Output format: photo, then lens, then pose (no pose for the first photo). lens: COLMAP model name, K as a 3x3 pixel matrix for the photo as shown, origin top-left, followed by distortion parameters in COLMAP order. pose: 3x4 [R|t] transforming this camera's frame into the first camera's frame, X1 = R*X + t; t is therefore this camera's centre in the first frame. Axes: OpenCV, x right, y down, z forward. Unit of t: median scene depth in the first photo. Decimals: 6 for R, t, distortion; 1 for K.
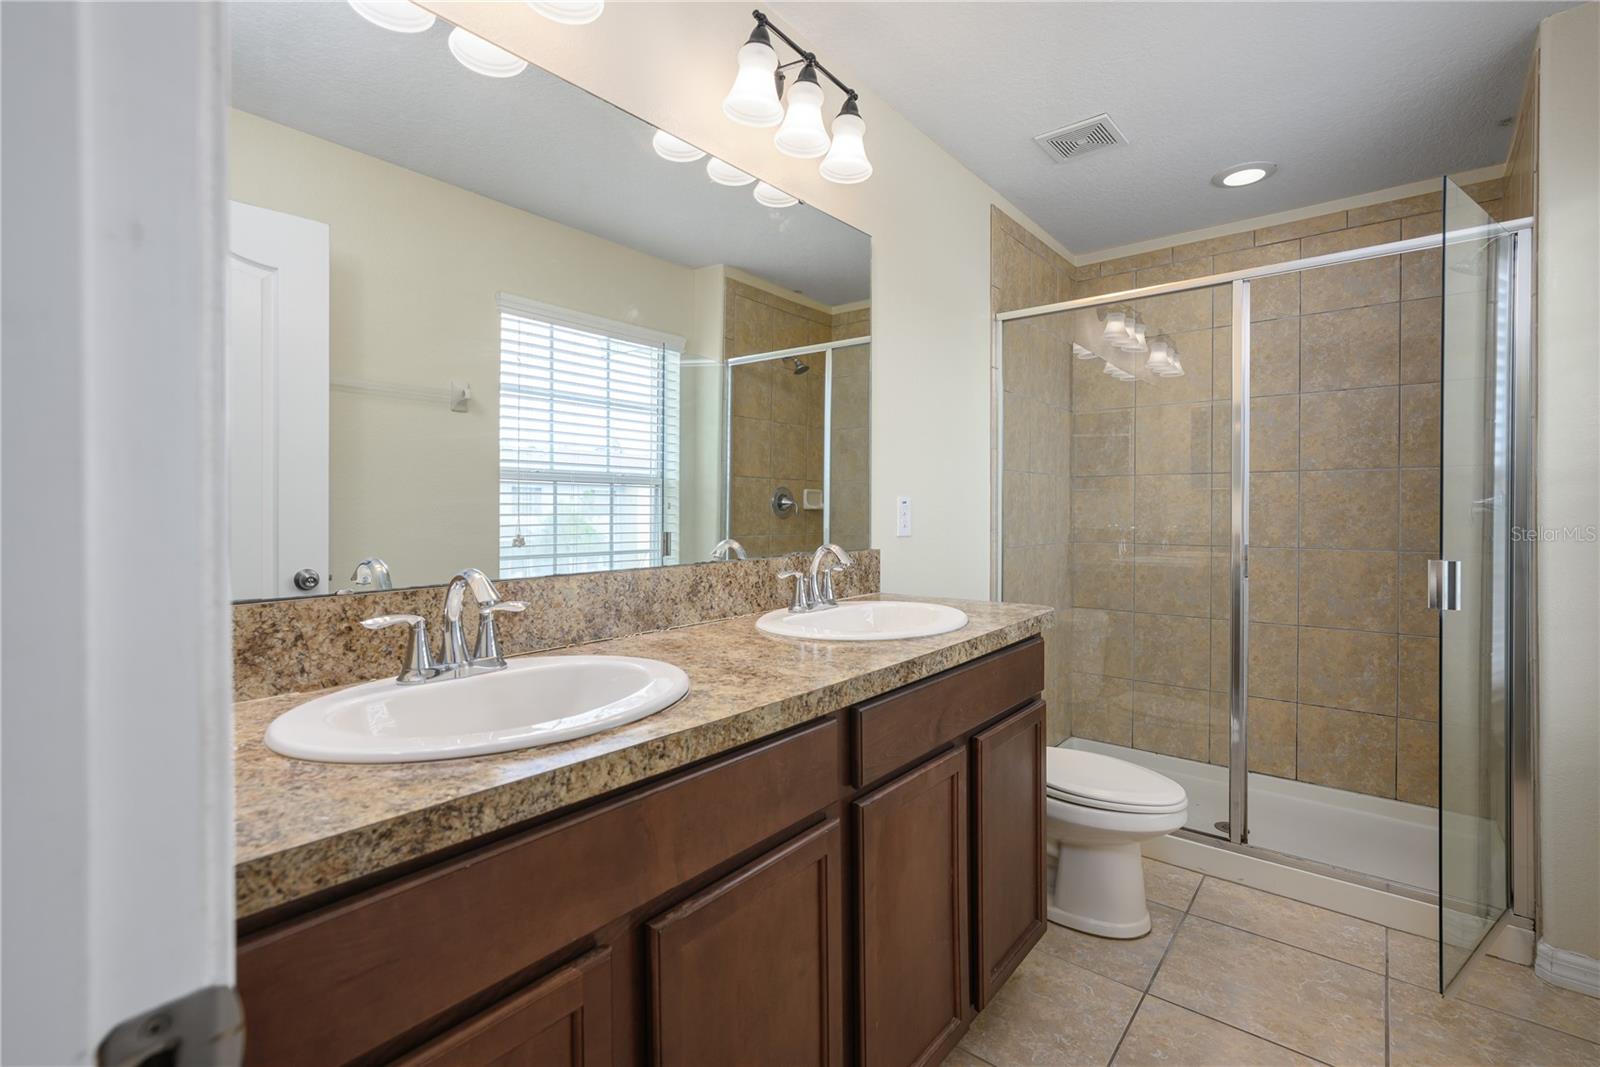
lens RADIAL K [[721.3, 0, 805.3], [0, 721.3, 527.7], [0, 0, 1]] dist [-0.004222, 0.000409]
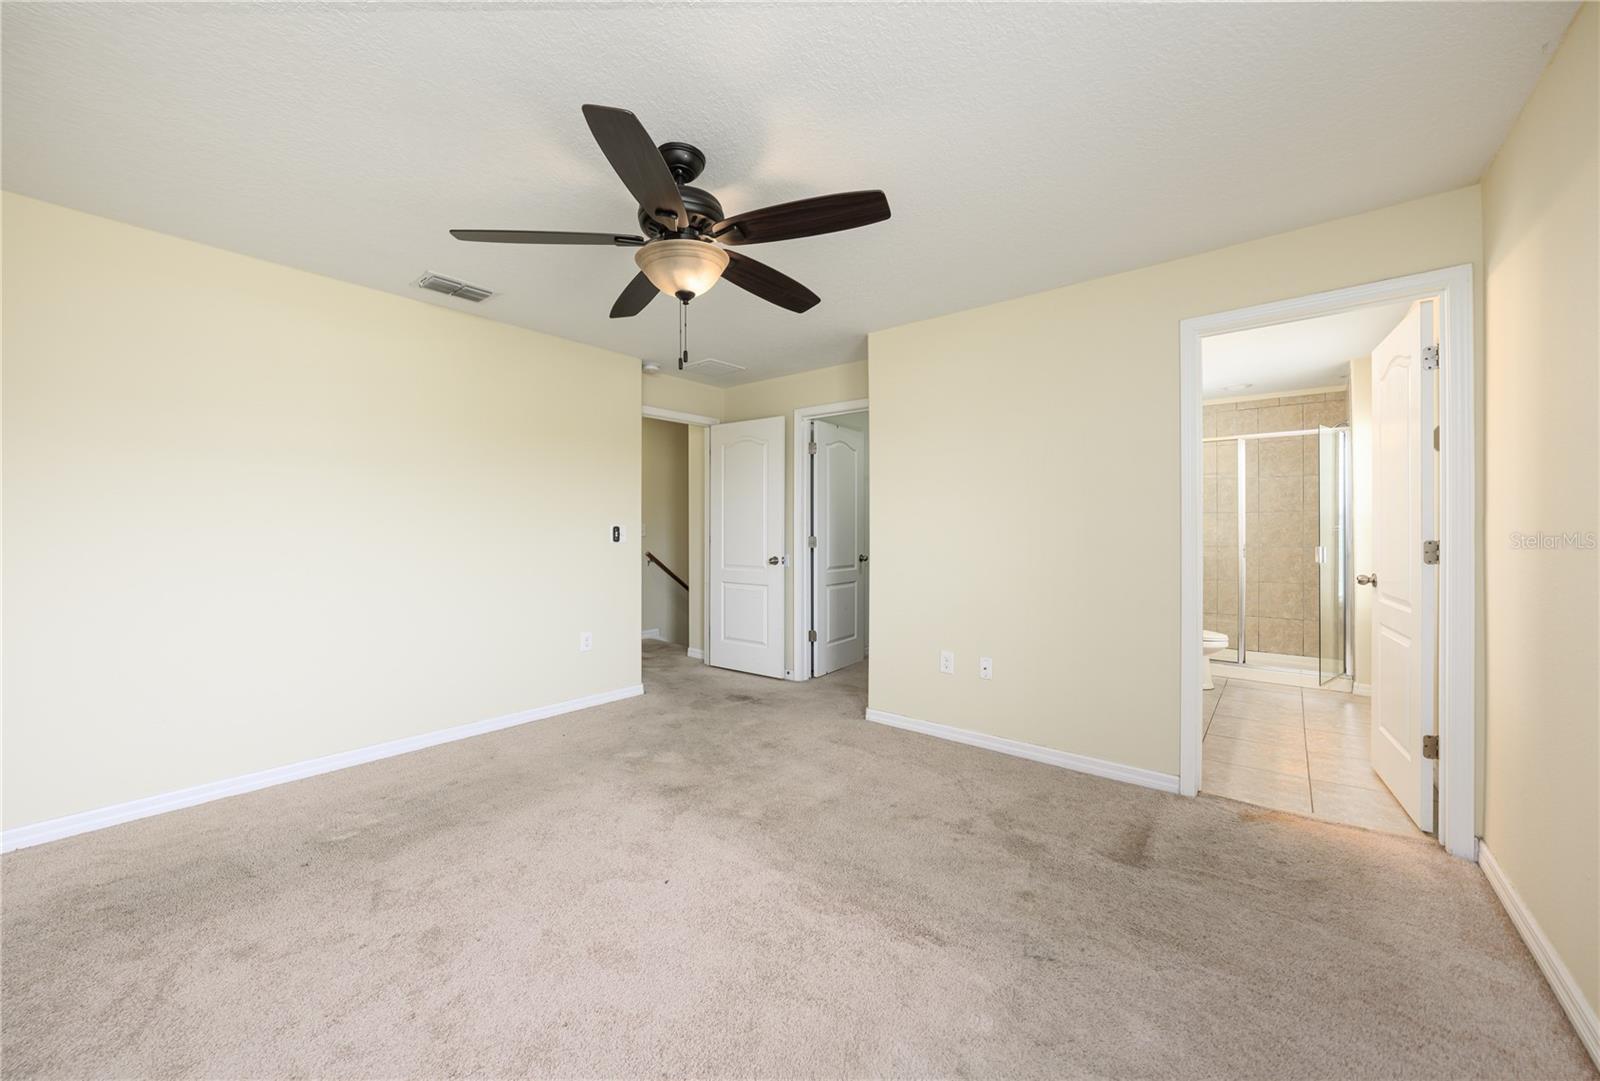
lens RADIAL K [[605.4, 0, 805.0], [0, 605.4, 536.0], [0, 0, 1]] dist [-0.014804, -0.000114]
pose [[0.999999, -0.000163, -0.001677, -0.861242], [0.000143, 0.999930, -0.011816, 0.019793], [0.001679, 0.011816, 0.999929, -1.032929]]
